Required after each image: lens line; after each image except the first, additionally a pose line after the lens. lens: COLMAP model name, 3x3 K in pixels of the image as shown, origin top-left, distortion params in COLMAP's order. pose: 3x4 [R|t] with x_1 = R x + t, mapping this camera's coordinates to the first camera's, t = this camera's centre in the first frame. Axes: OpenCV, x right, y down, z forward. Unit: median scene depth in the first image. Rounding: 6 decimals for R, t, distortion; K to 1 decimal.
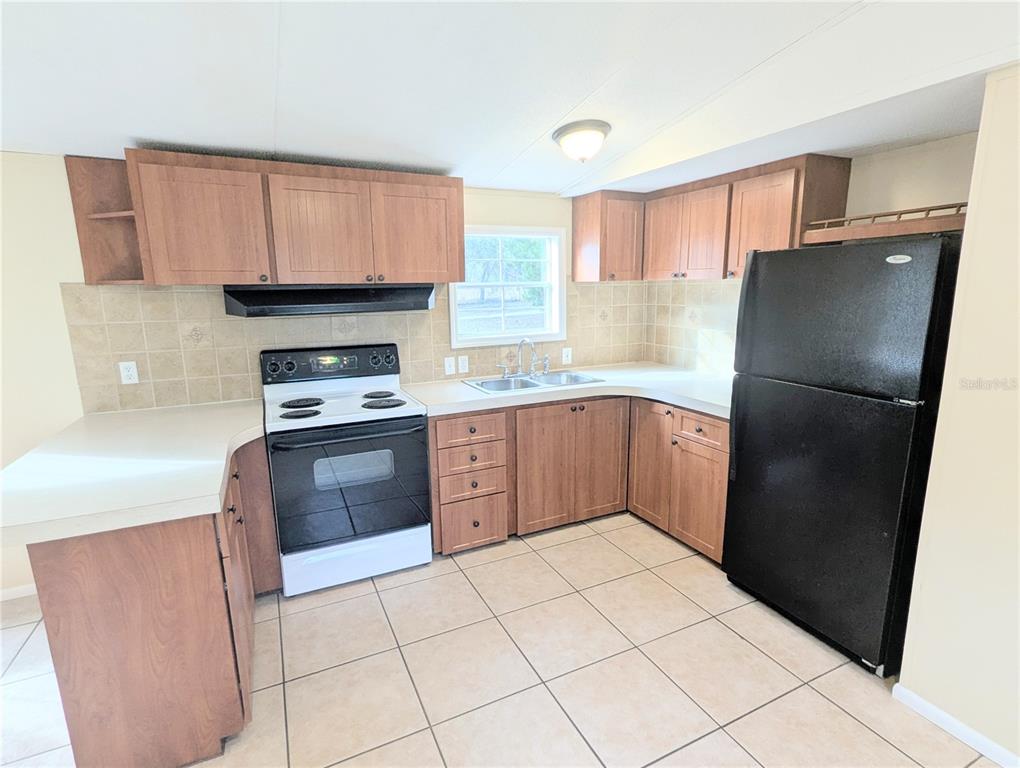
lens RADIAL K [[511.3, 0, 509.8], [0, 511.3, 386.9], [0, 0, 1]] dist [-0.001317, 0.001815]
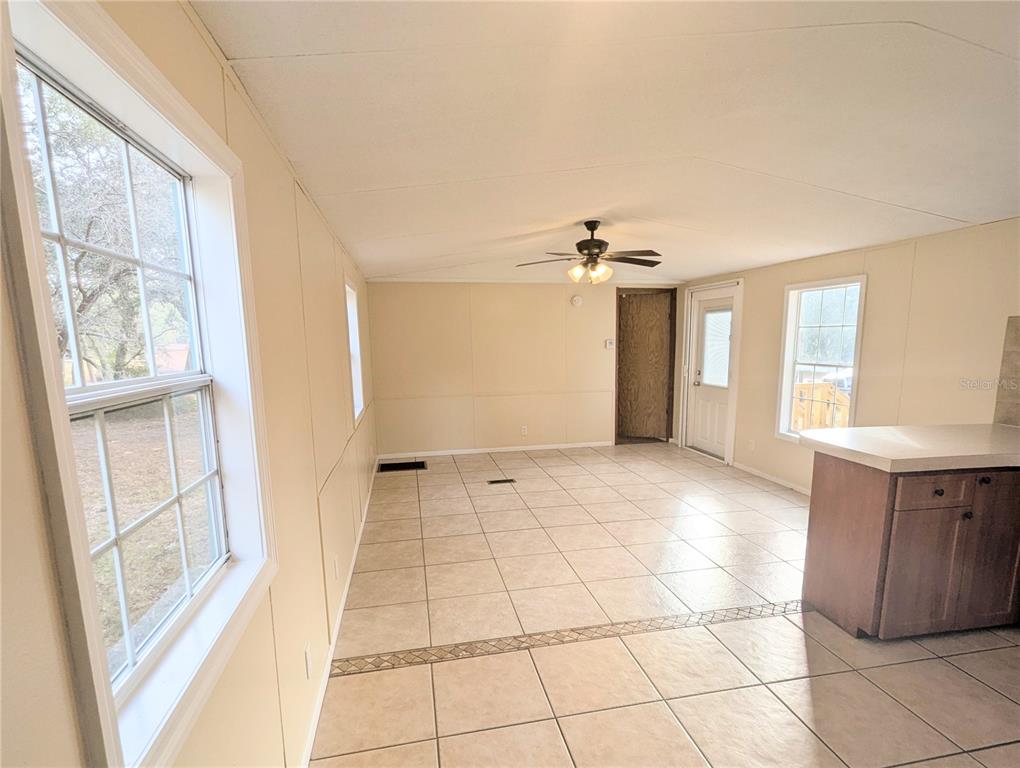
lens RADIAL K [[511.3, 0, 512.7], [0, 511.3, 424.2], [0, 0, 1]] dist [-0.001317, 0.001815]
pose [[-0.246516, 0.175684, -0.953082, 0.587957], [-0.182436, 0.957438, 0.223674, -0.008271], [0.951812, 0.229016, -0.203973, 0.138563]]
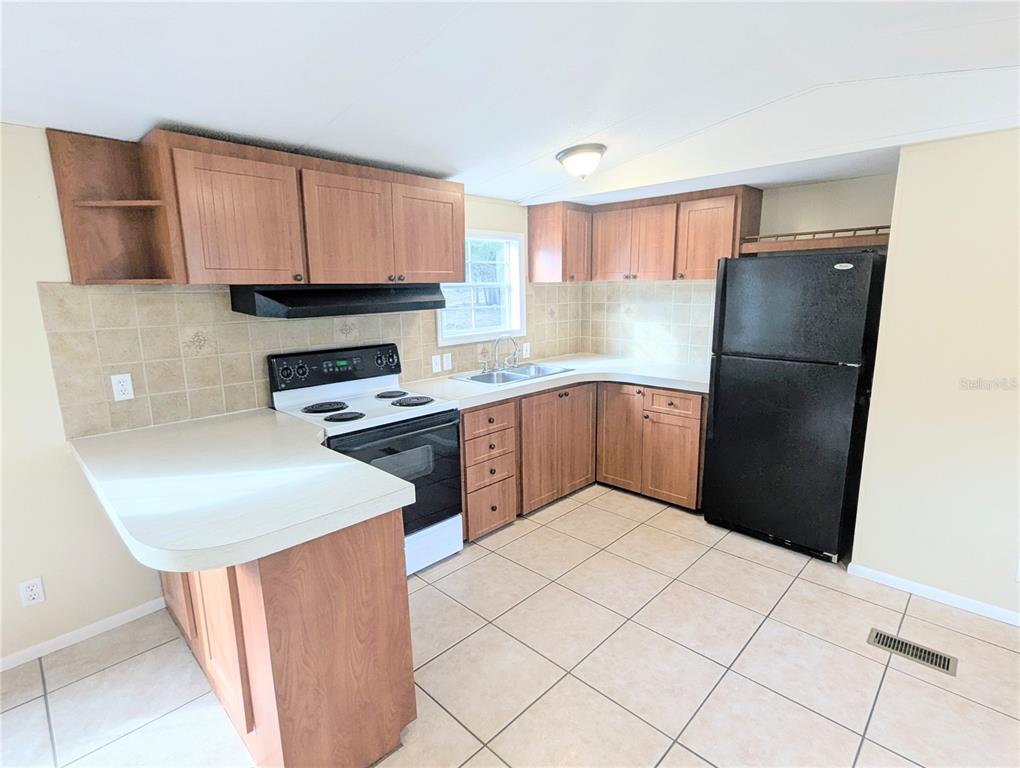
lens RADIAL K [[511.3, 0, 510.1], [0, 511.3, 387.2], [0, 0, 1]] dist [-0.001317, 0.001815]
pose [[0.939895, -0.066952, 0.334836, -0.399199], [0.068153, 0.997641, 0.008175, 0.009160], [-0.334593, 0.015136, 0.942241, -0.024183]]
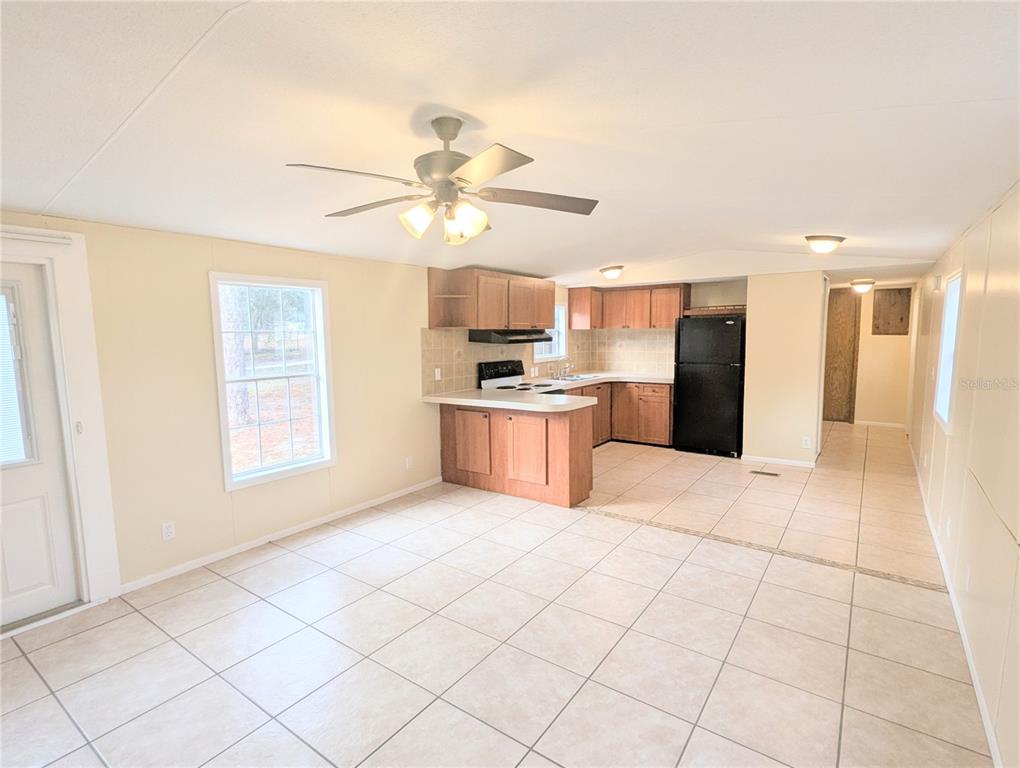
lens RADIAL K [[511.3, 0, 511.4], [0, 511.3, 386.4], [0, 0, 1]] dist [-0.001317, 0.001815]
pose [[0.876042, -0.048734, 0.479766, -1.357048], [0.094857, 0.992858, -0.072353, 0.174900], [-0.472814, 0.108894, 0.874408, -0.773244]]
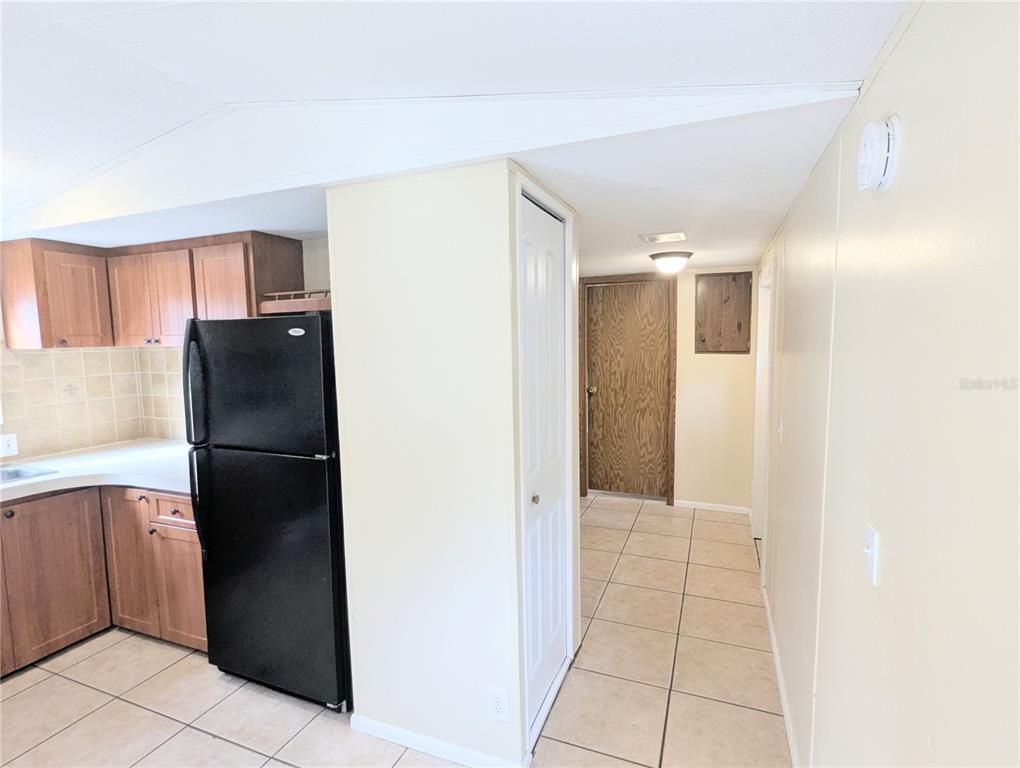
lens RADIAL K [[511.3, 0, 510.1], [0, 511.3, 387.5], [0, 0, 1]] dist [-0.001317, 0.001815]
pose [[0.741293, -0.060961, 0.668408, 0.220870], [0.135700, 0.988913, -0.060305, 0.002387], [-0.657321, 0.135407, 0.741346, -0.083670]]
